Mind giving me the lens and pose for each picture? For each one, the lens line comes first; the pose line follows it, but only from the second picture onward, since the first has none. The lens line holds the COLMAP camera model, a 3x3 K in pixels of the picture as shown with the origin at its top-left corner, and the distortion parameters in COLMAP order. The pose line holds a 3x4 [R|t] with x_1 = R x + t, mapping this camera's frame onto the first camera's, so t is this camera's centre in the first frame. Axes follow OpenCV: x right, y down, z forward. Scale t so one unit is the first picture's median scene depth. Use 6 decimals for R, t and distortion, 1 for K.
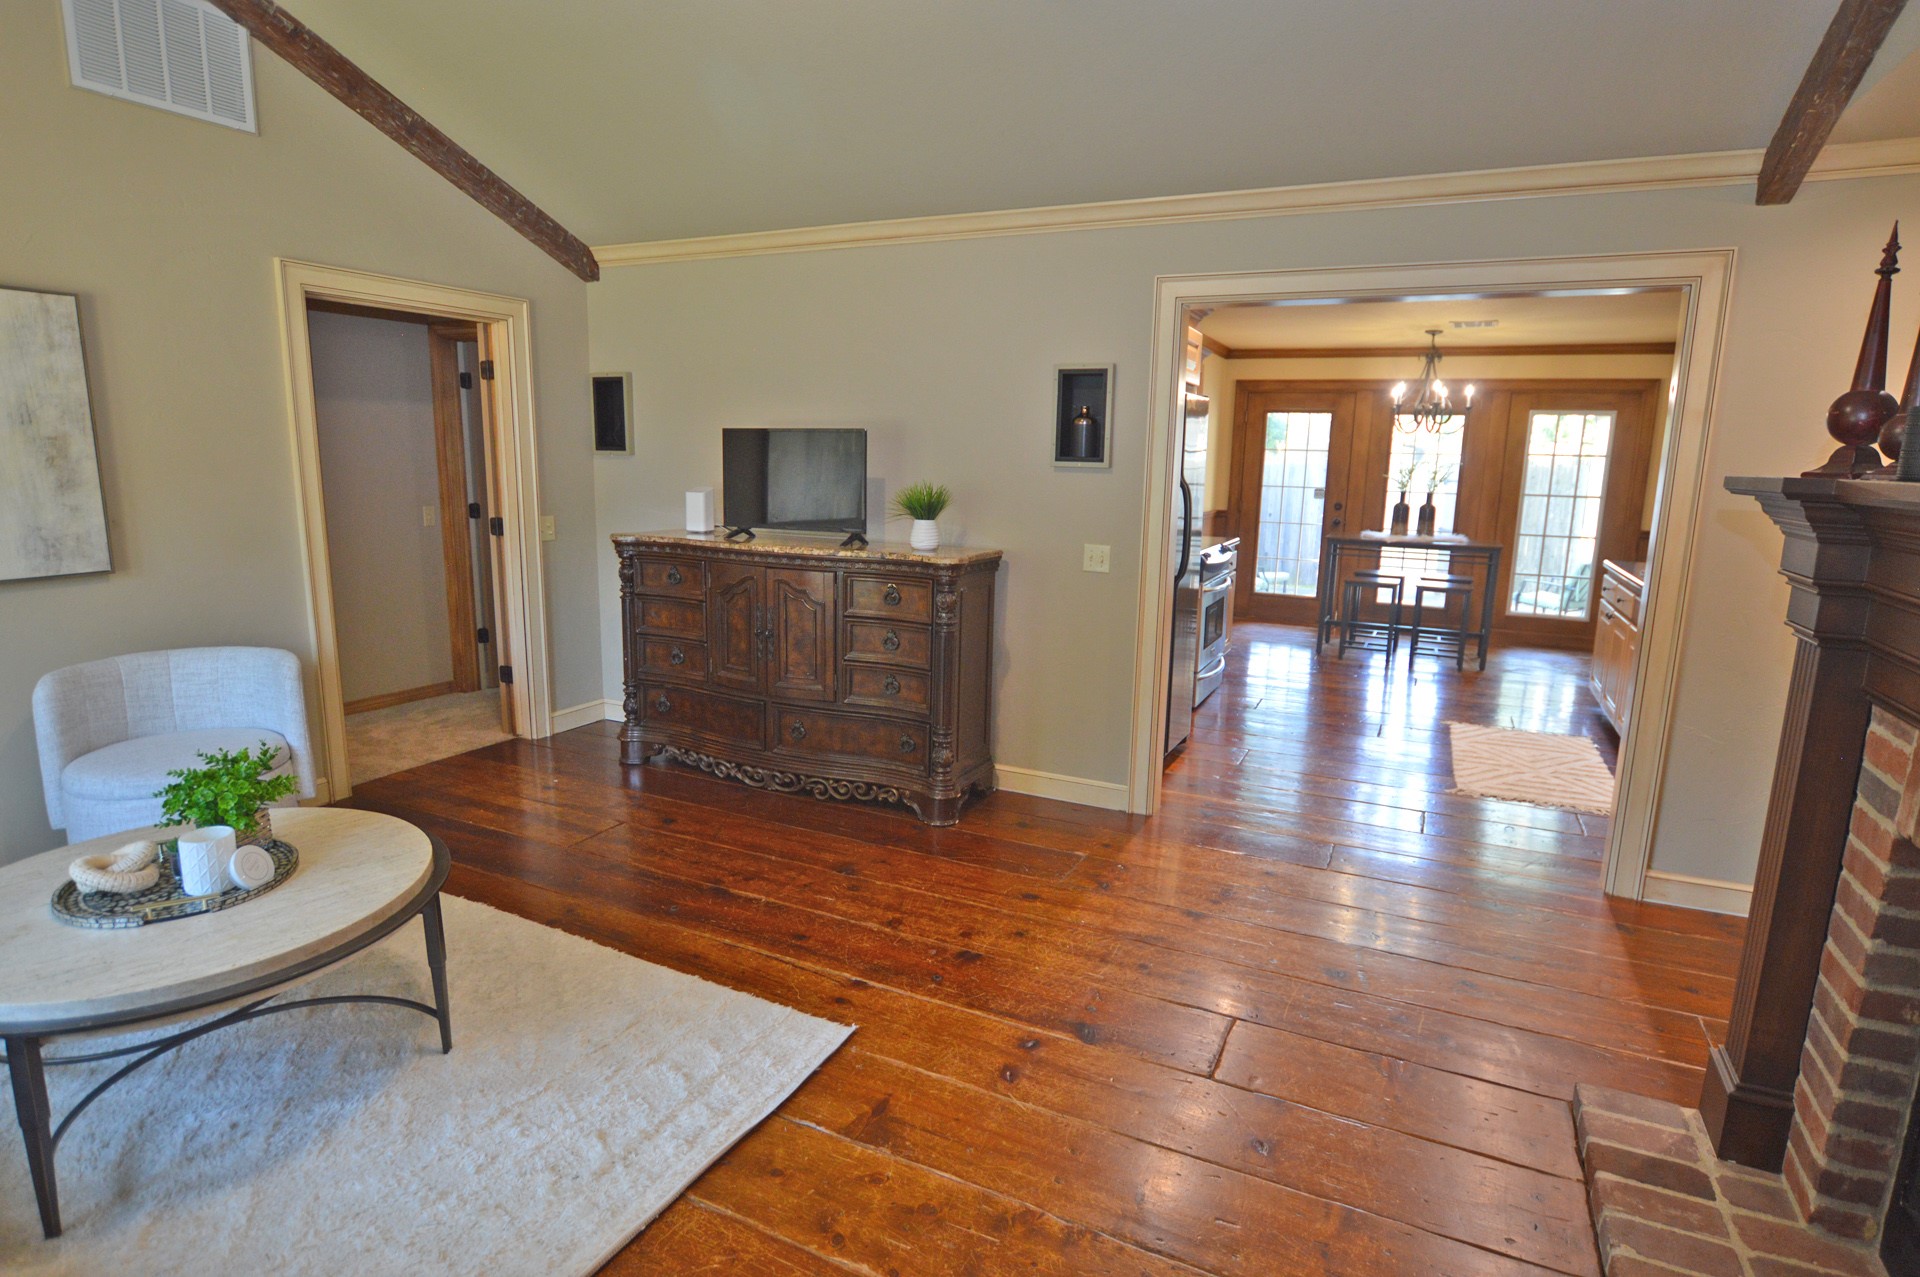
lens RADIAL K [[1006.1, 0, 967.7], [0, 1006.1, 632.6], [0, 0, 1]] dist [-0.007315, -0.000738]
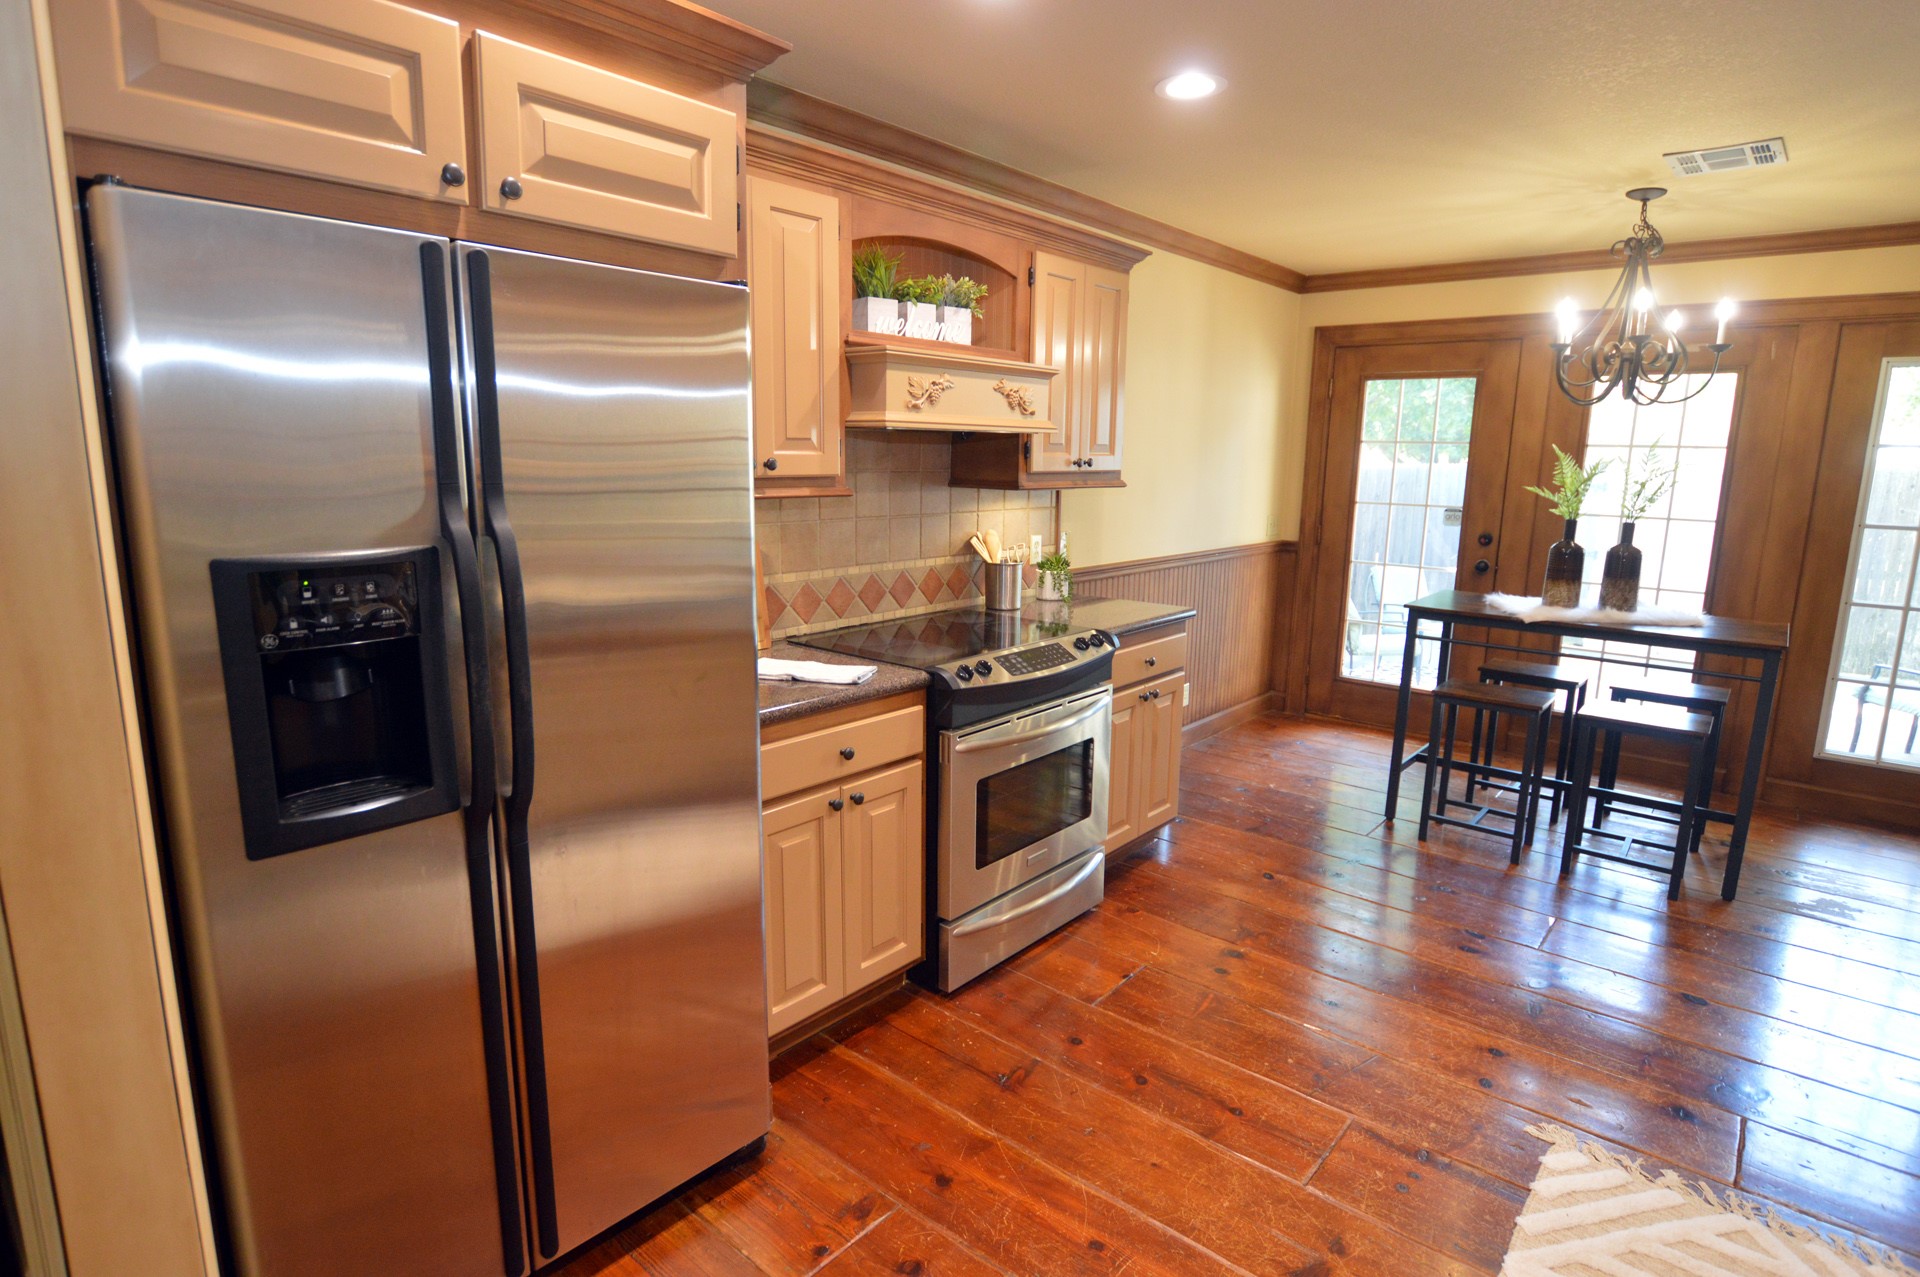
lens RADIAL K [[1006.1, 0, 965.5], [0, 1006.1, 641.3], [0, 0, 1]] dist [-0.007315, -0.000738]
pose [[0.967827, 0.036349, -0.248977, 0.225350], [-0.034108, 0.999330, 0.013308, -0.064333], [0.249294, -0.004388, 0.968418, 0.367323]]
